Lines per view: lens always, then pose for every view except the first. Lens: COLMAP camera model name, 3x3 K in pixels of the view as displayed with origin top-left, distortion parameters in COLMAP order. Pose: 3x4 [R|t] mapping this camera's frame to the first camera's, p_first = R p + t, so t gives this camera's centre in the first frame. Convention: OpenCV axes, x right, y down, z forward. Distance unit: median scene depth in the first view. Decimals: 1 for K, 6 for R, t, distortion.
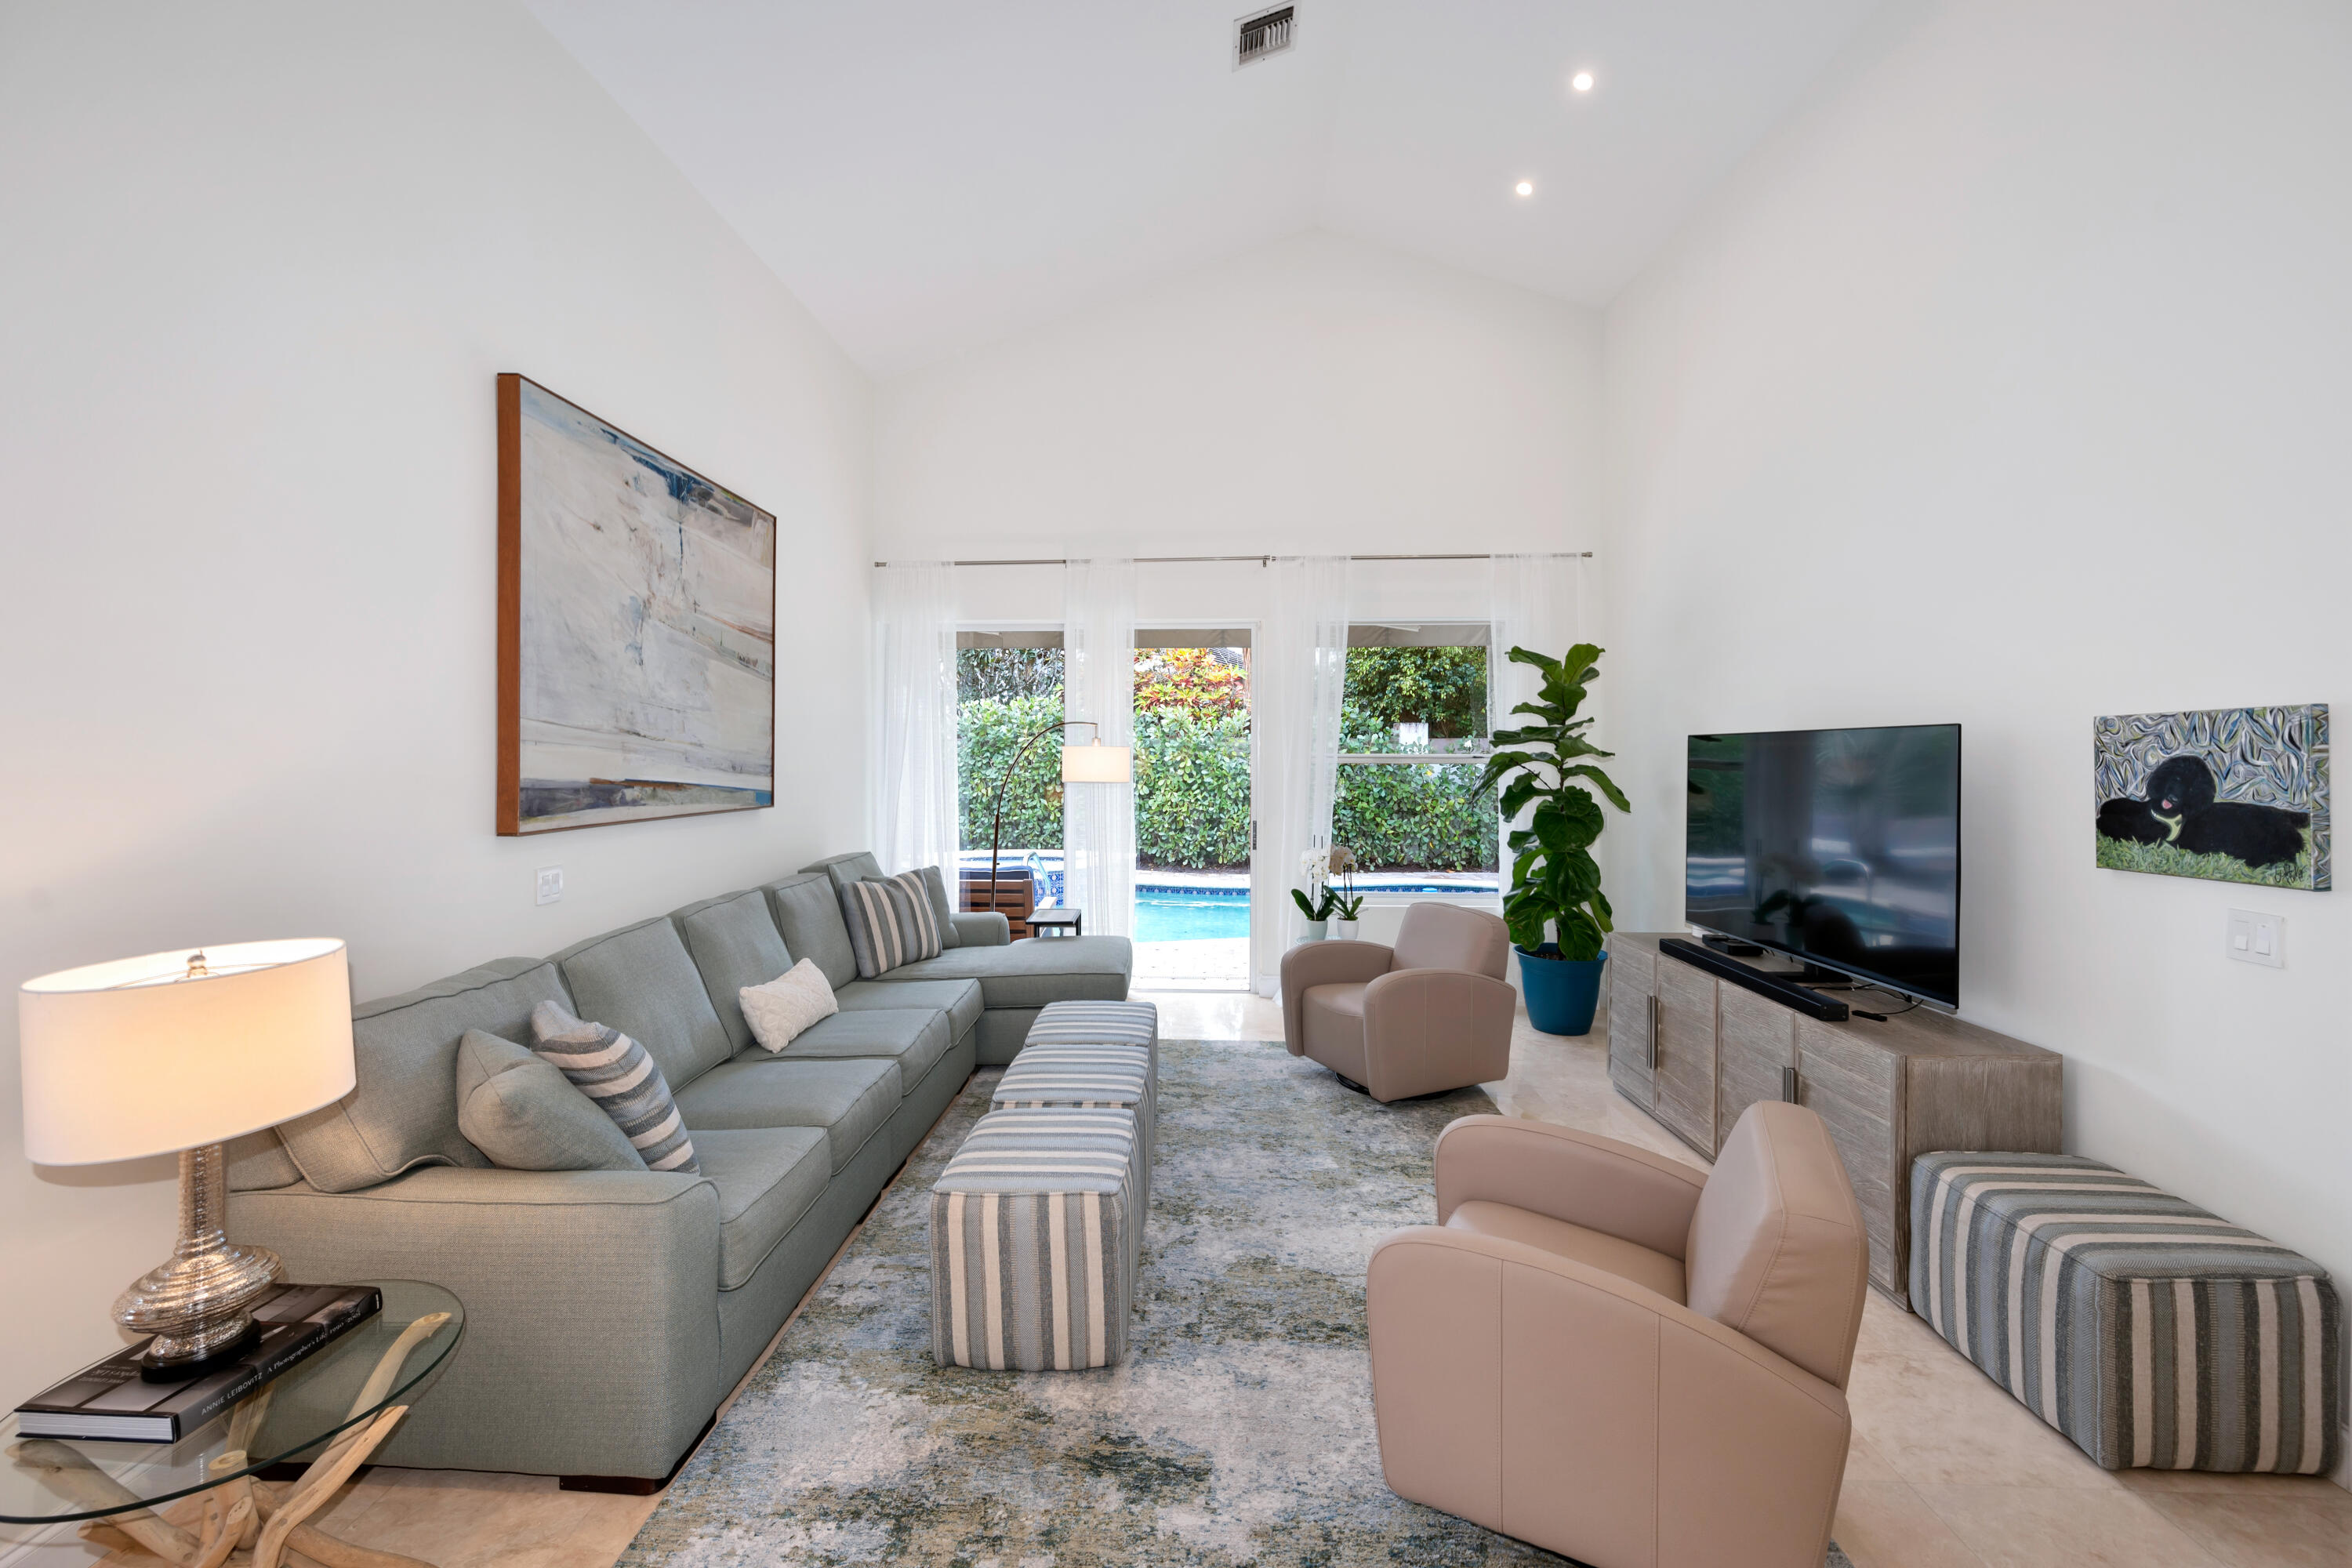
lens RADIAL K [[957.1, 0, 1176.1], [0, 957.1, 751.3], [0, 0, 1]] dist [0.000399, -0.000423]
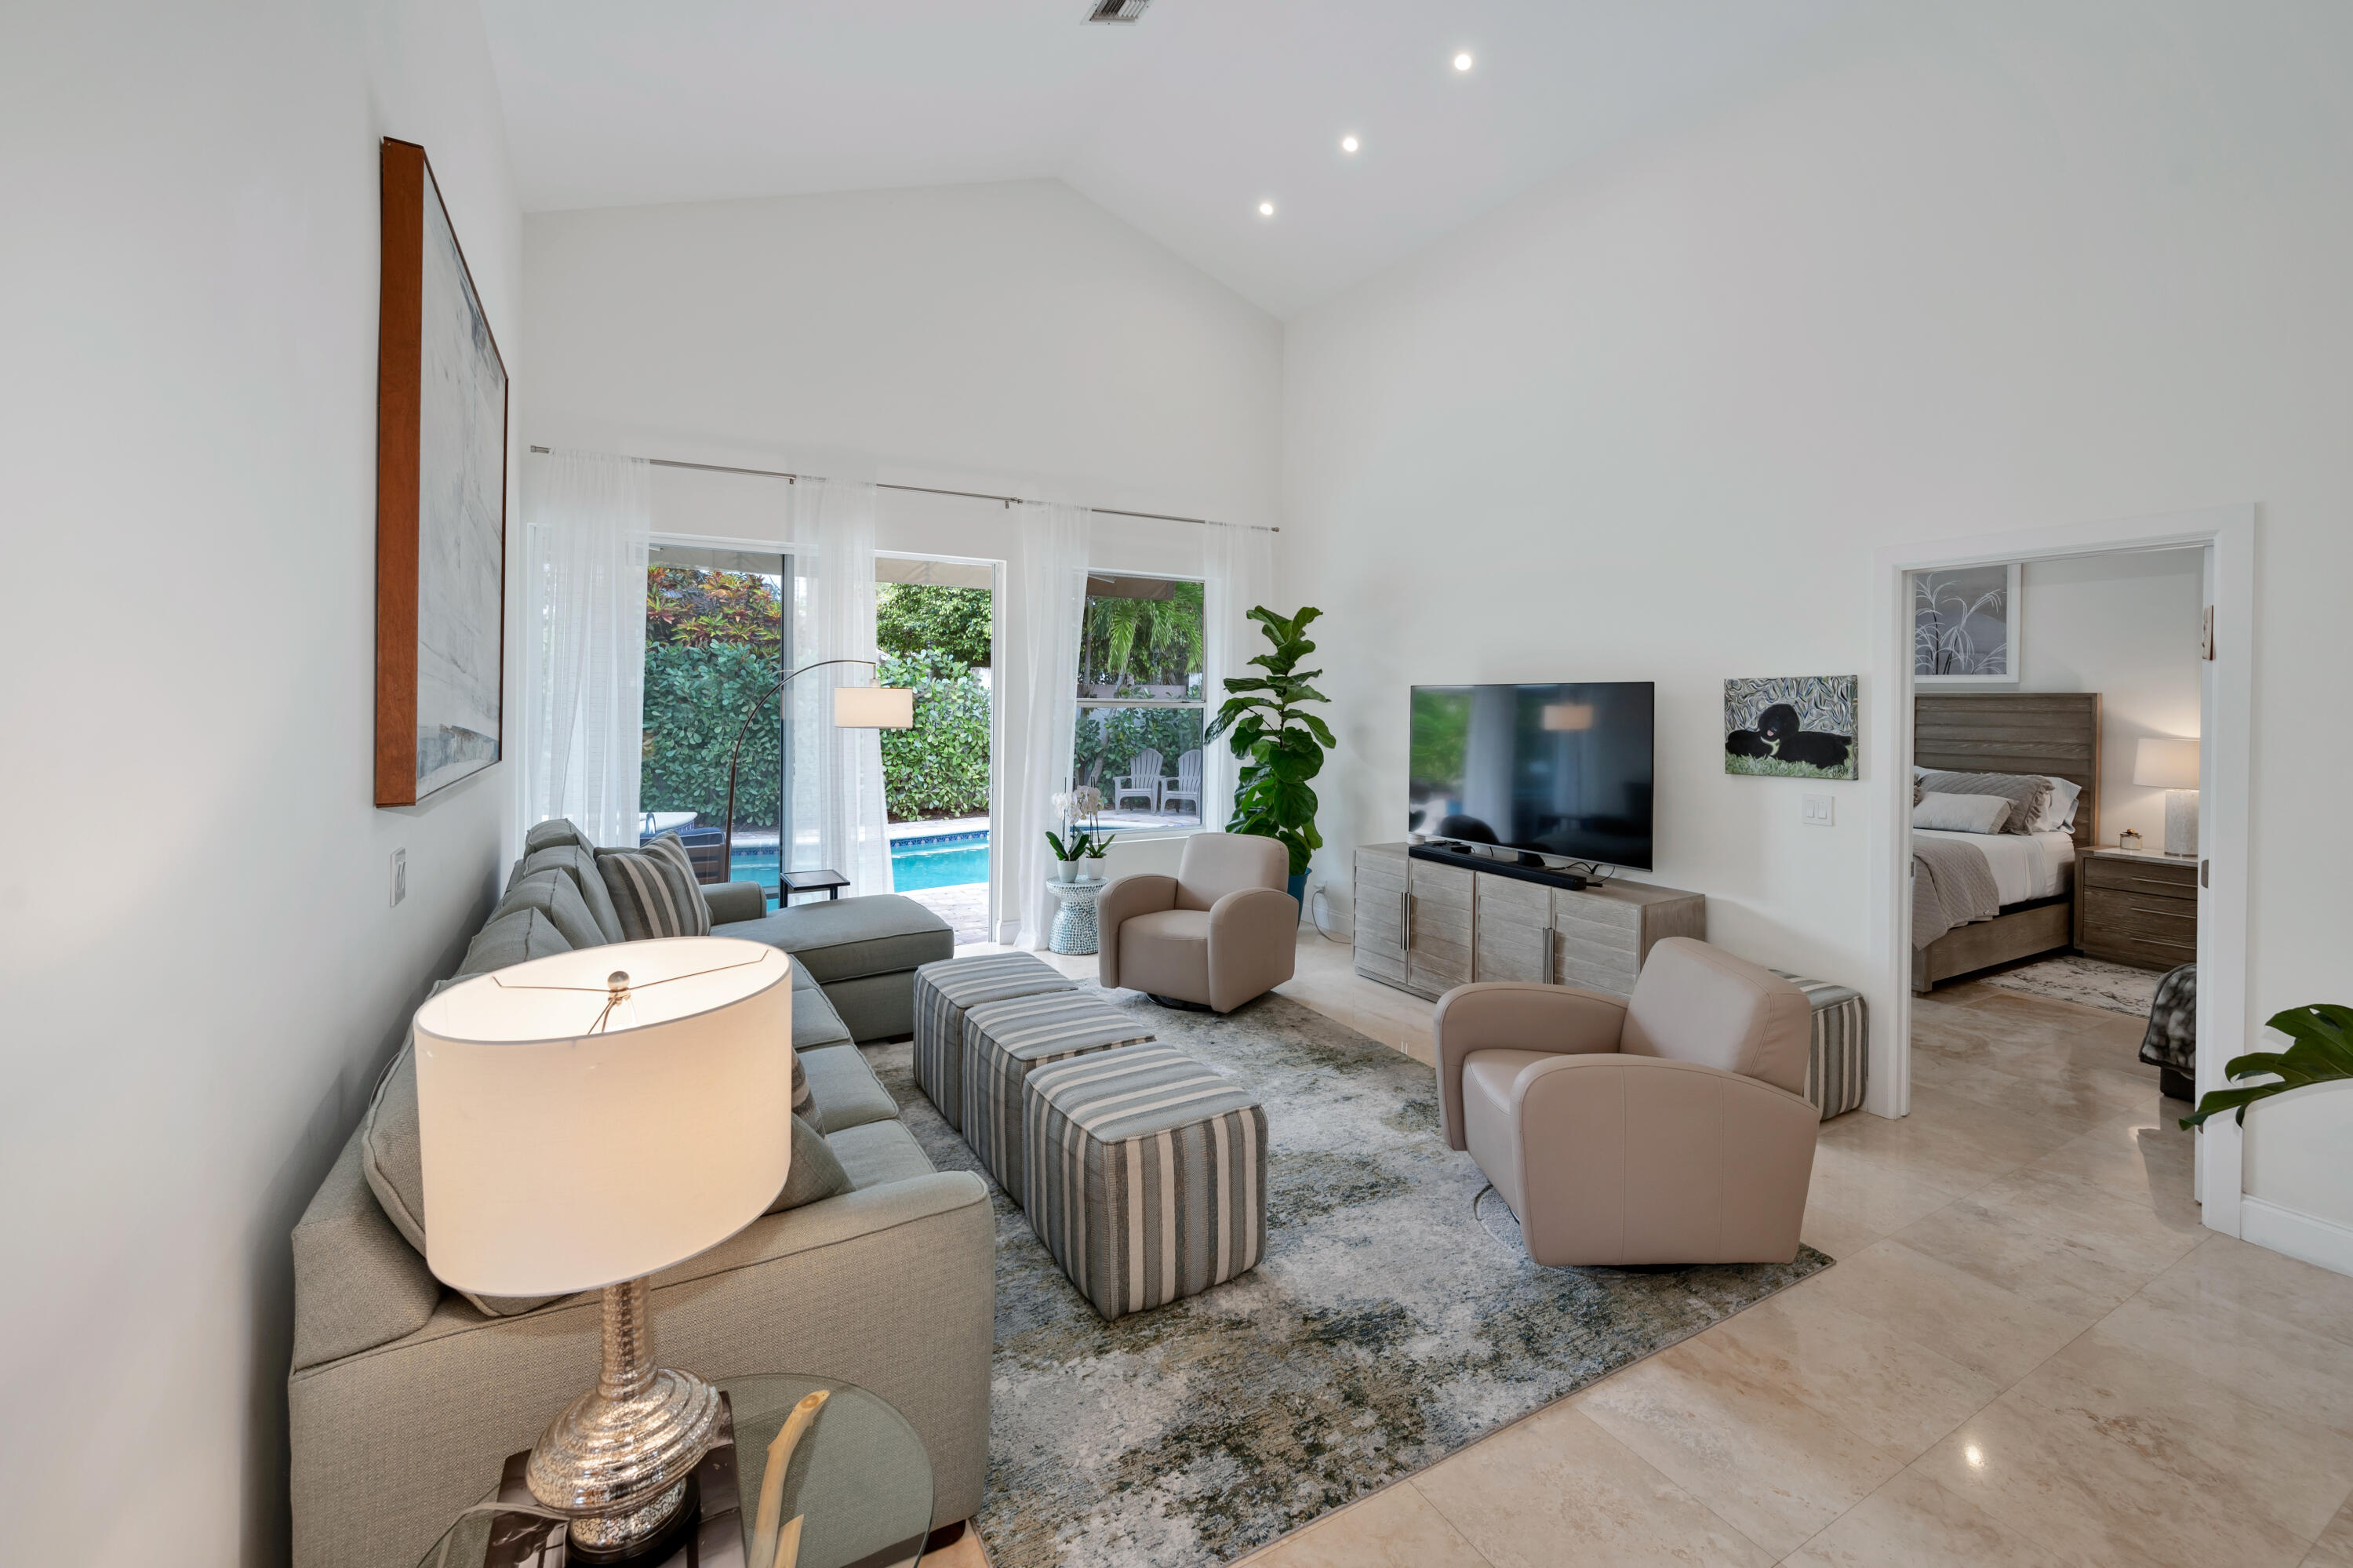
lens RADIAL K [[980.9, 0, 1187.5], [0, 980.9, 700.9], [0, 0, 1]] dist [0.002252, 0.000059]
pose [[0.843444, 0.006246, 0.537181, -0.619828], [-0.008833, 0.999958, 0.002243, 0.004138], [-0.537144, -0.006637, 0.843464, 0.097293]]
